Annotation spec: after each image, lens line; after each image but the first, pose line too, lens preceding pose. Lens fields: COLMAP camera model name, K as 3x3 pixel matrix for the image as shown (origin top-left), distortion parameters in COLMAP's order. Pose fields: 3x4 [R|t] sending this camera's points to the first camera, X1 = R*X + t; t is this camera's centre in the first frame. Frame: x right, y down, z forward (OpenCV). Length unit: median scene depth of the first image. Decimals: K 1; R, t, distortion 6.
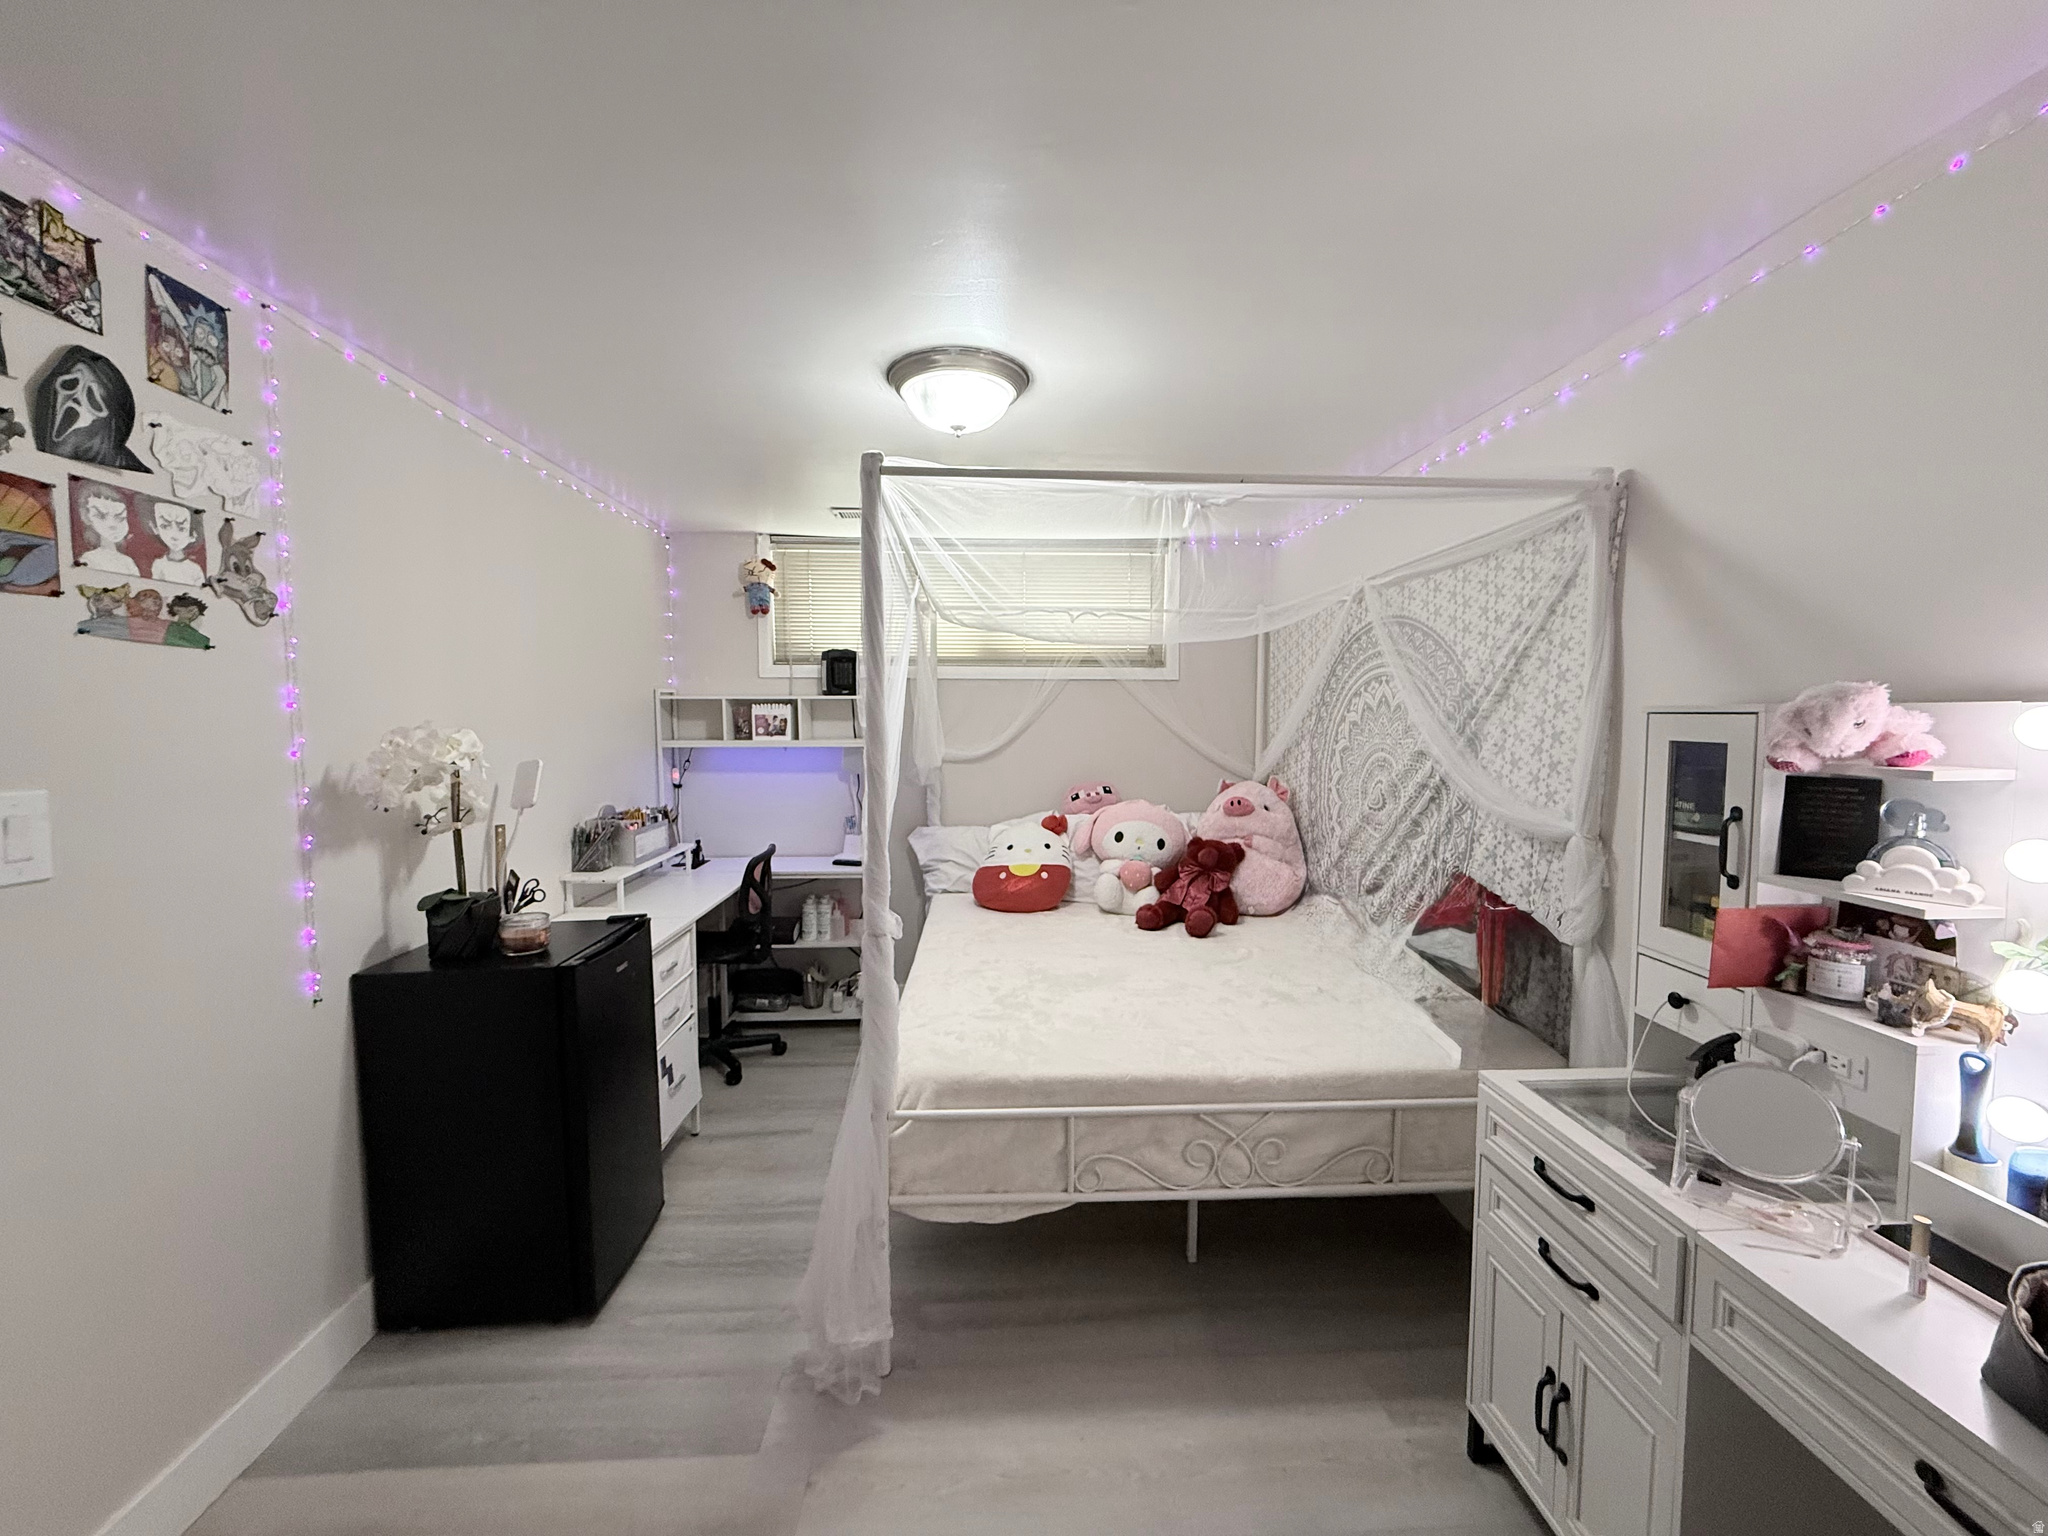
lens RADIAL K [[812.8, 0, 1022.9], [0, 812.8, 767.3], [0, 0, 1]] dist [-0.000194, -0.000692]
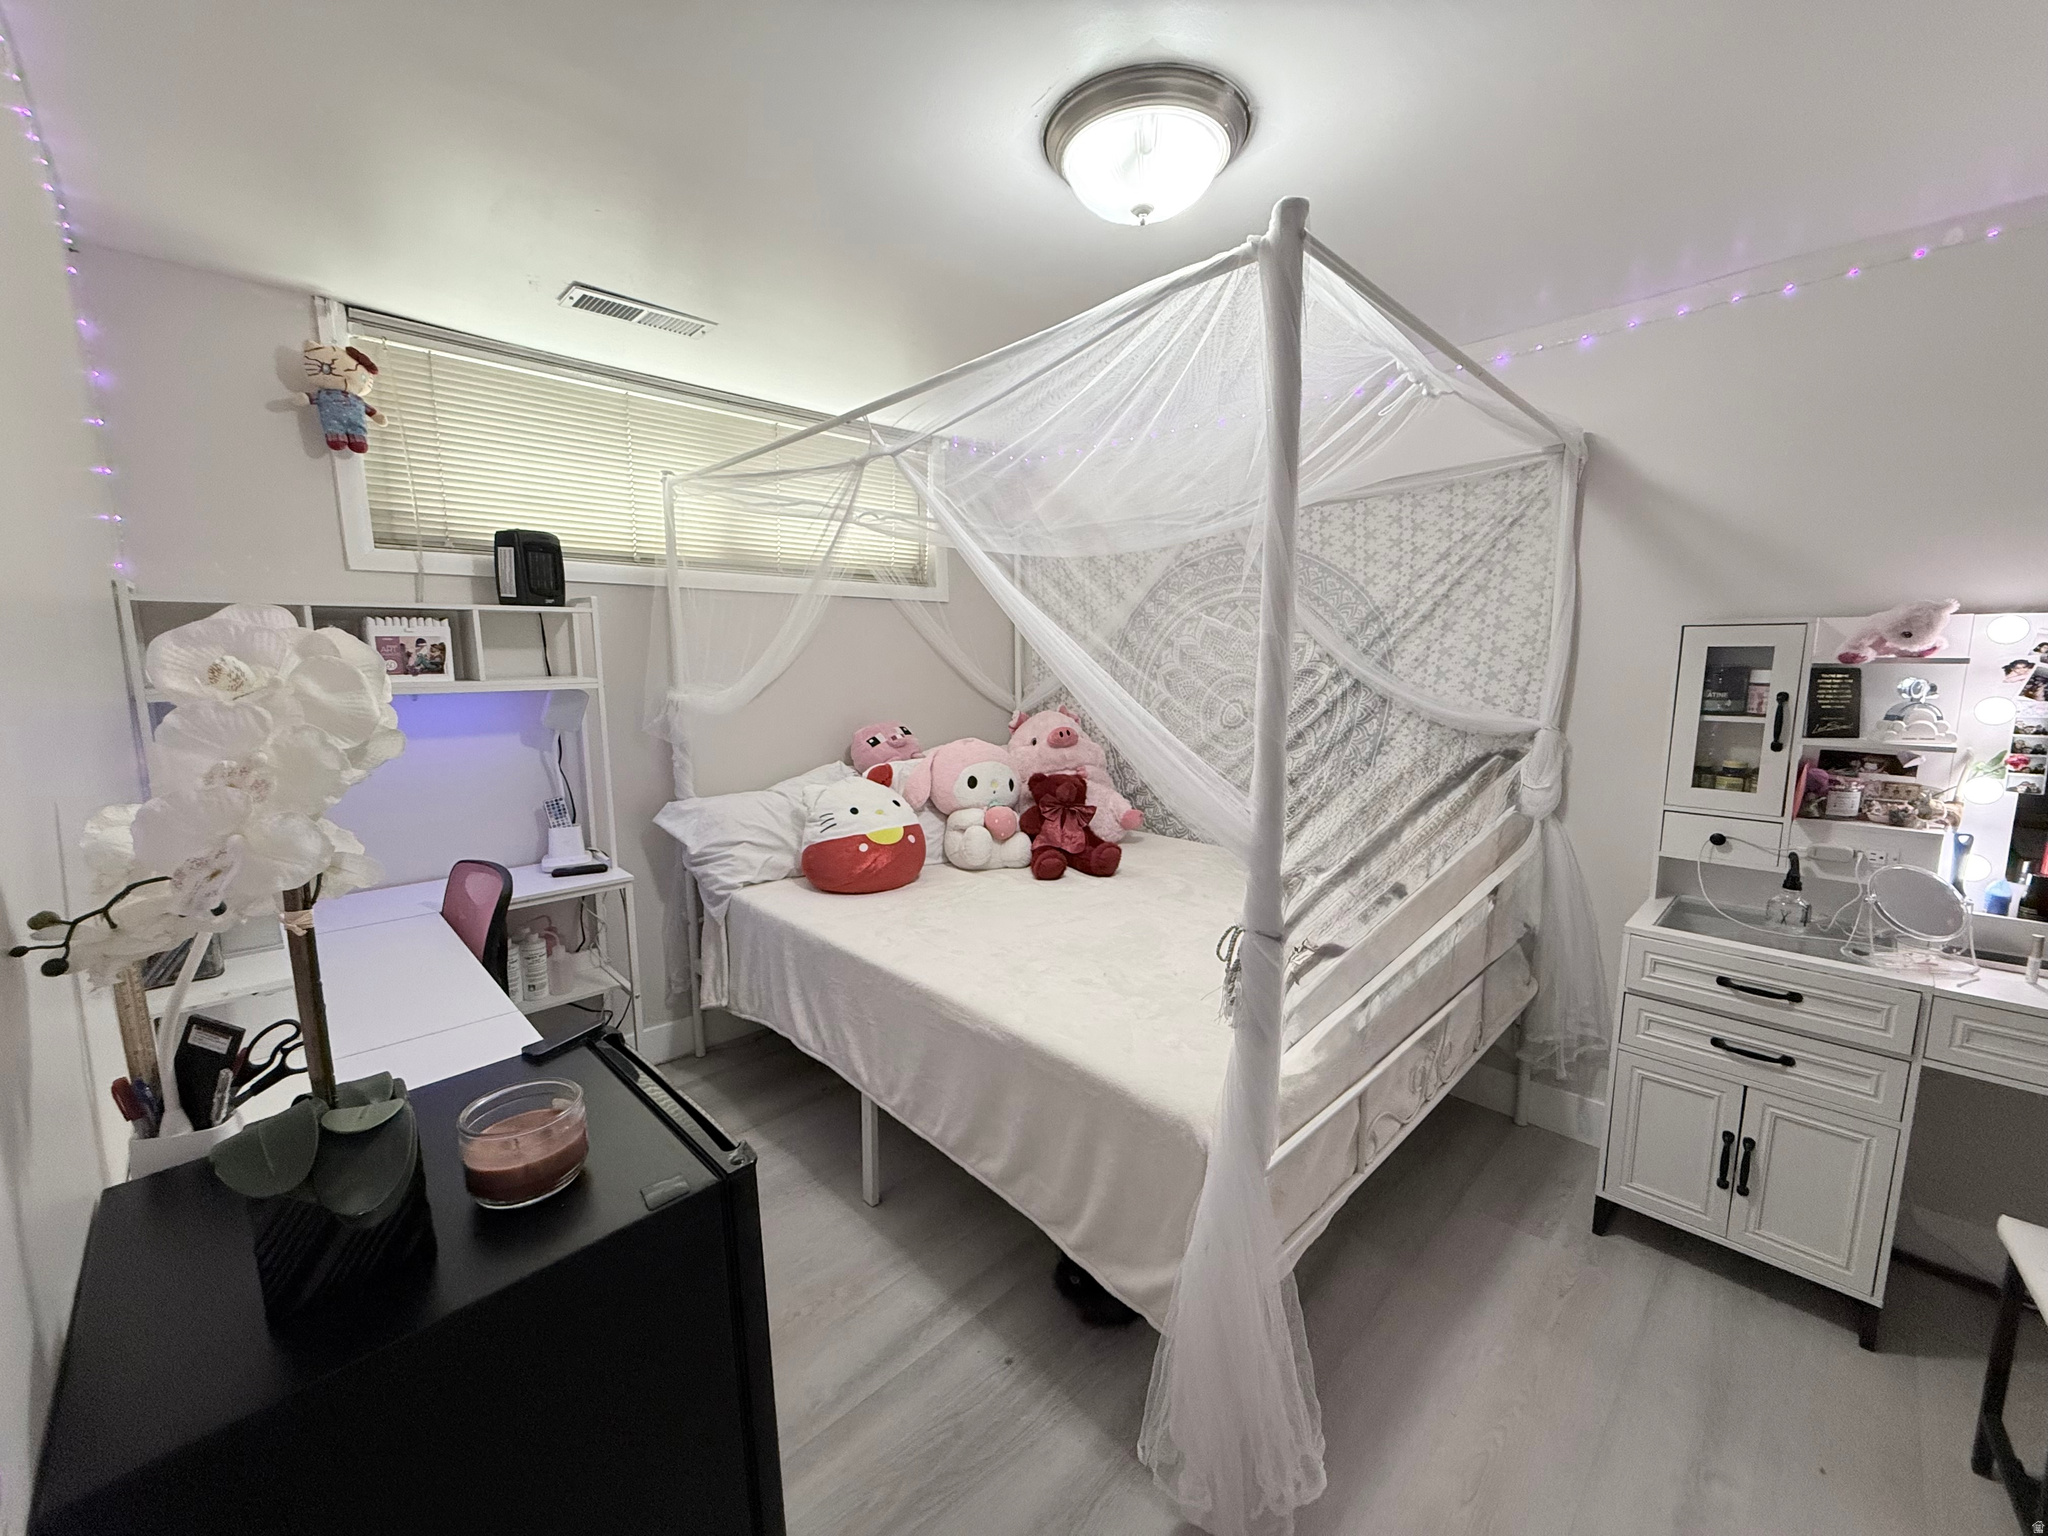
lens RADIAL K [[812.8, 0, 1022.9], [0, 812.8, 767.3], [0, 0, 1]] dist [-0.000194, -0.000692]
pose [[0.752060, -0.095871, 0.652085, -0.559721], [0.048849, 0.994751, 0.089912, -0.006544], [-0.657282, -0.035766, 0.752795, 0.442977]]
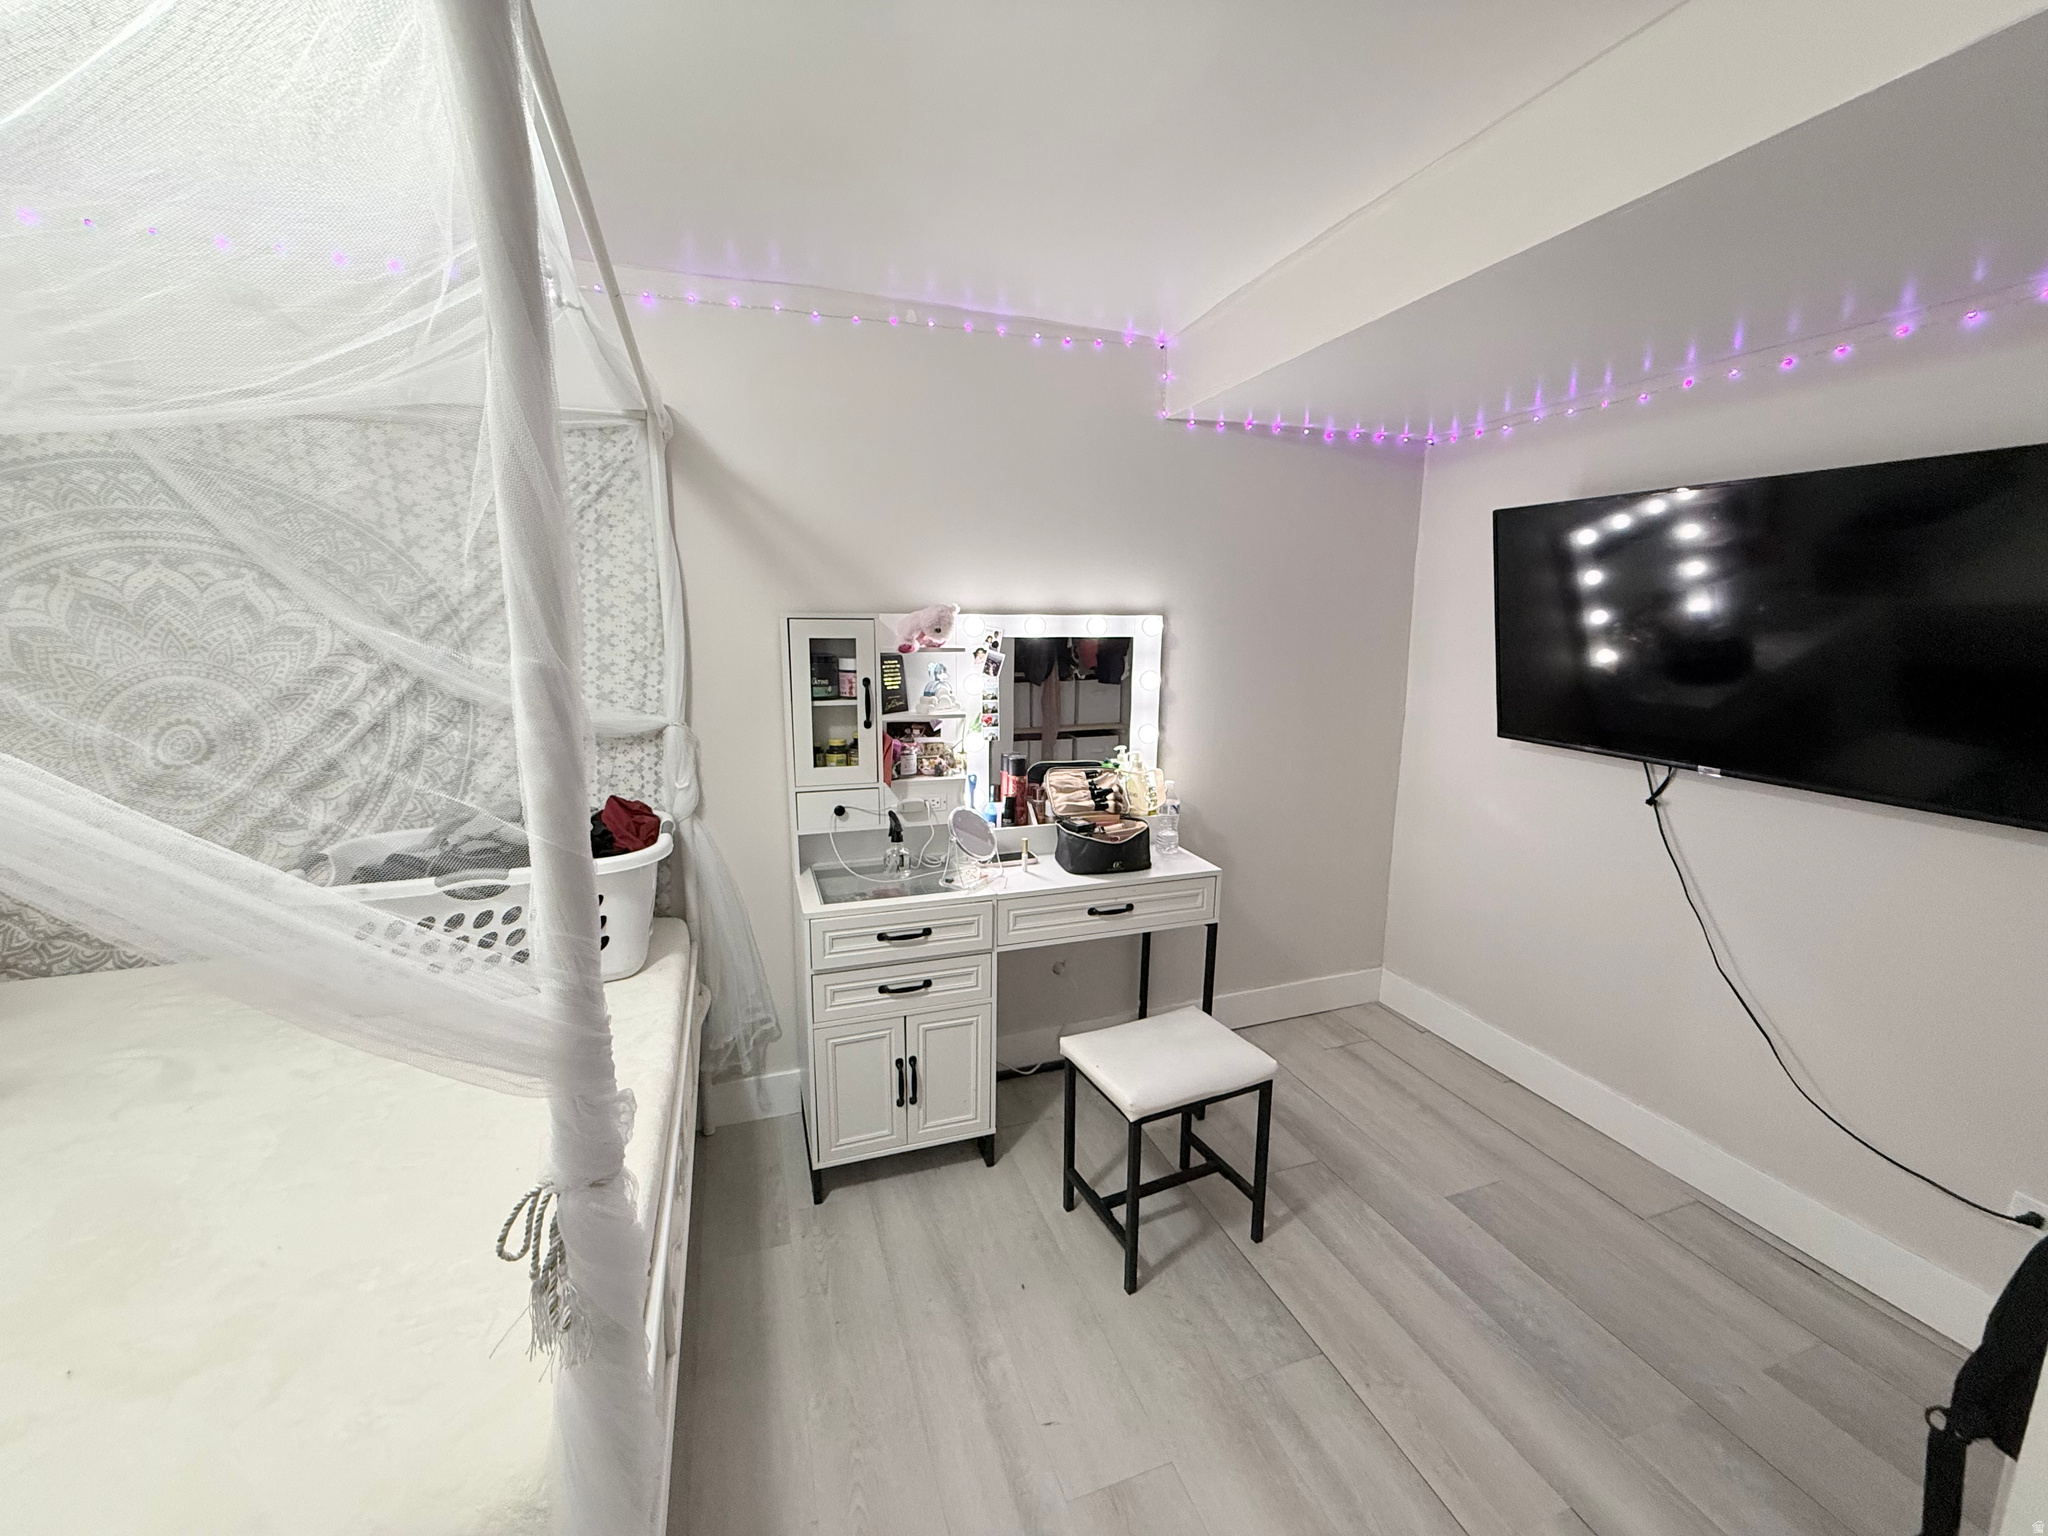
lens RADIAL K [[812.8, 0, 1022.9], [0, 812.8, 767.3], [0, 0, 1]] dist [-0.000194, -0.000692]
pose [[-0.282243, -0.175950, 0.943070, -0.422360], [0.056193, 0.978317, 0.199344, -0.045133], [-0.957696, 0.109258, -0.266236, 0.634086]]
